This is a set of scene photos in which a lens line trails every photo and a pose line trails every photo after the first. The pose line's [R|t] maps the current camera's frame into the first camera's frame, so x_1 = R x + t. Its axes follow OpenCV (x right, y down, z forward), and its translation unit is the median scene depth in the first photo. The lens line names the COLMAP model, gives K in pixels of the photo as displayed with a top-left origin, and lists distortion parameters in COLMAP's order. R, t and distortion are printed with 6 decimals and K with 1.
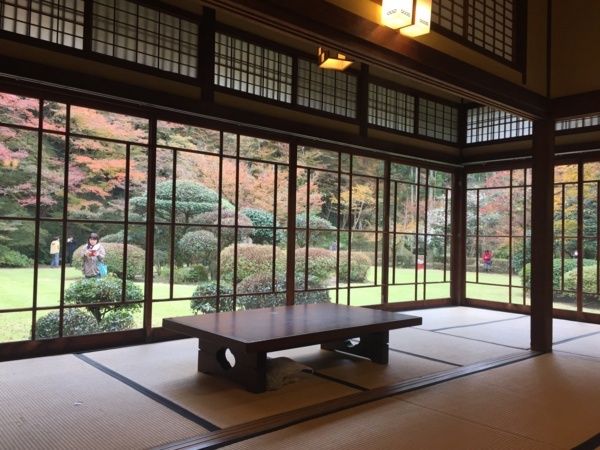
lens RADIAL K [[502.2, 0, 300.1], [0, 502.2, 224.8], [0, 0, 1]] dist [0.030412, 0.001975]
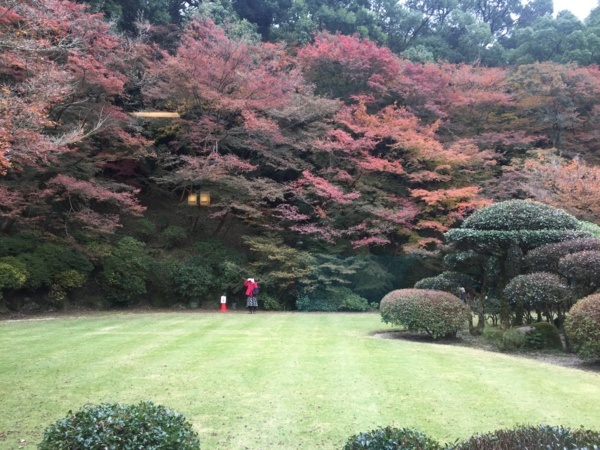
lens RADIAL K [[502.2, 0, 298.6], [0, 502.2, 226.3], [0, 0, 1]] dist [0.030412, 0.001975]
pose [[0.725635, -0.078623, -0.683573, 0.023618], [0.029890, 0.996114, -0.082842, -0.001858], [0.687430, 0.039681, 0.725166, 0.206625]]
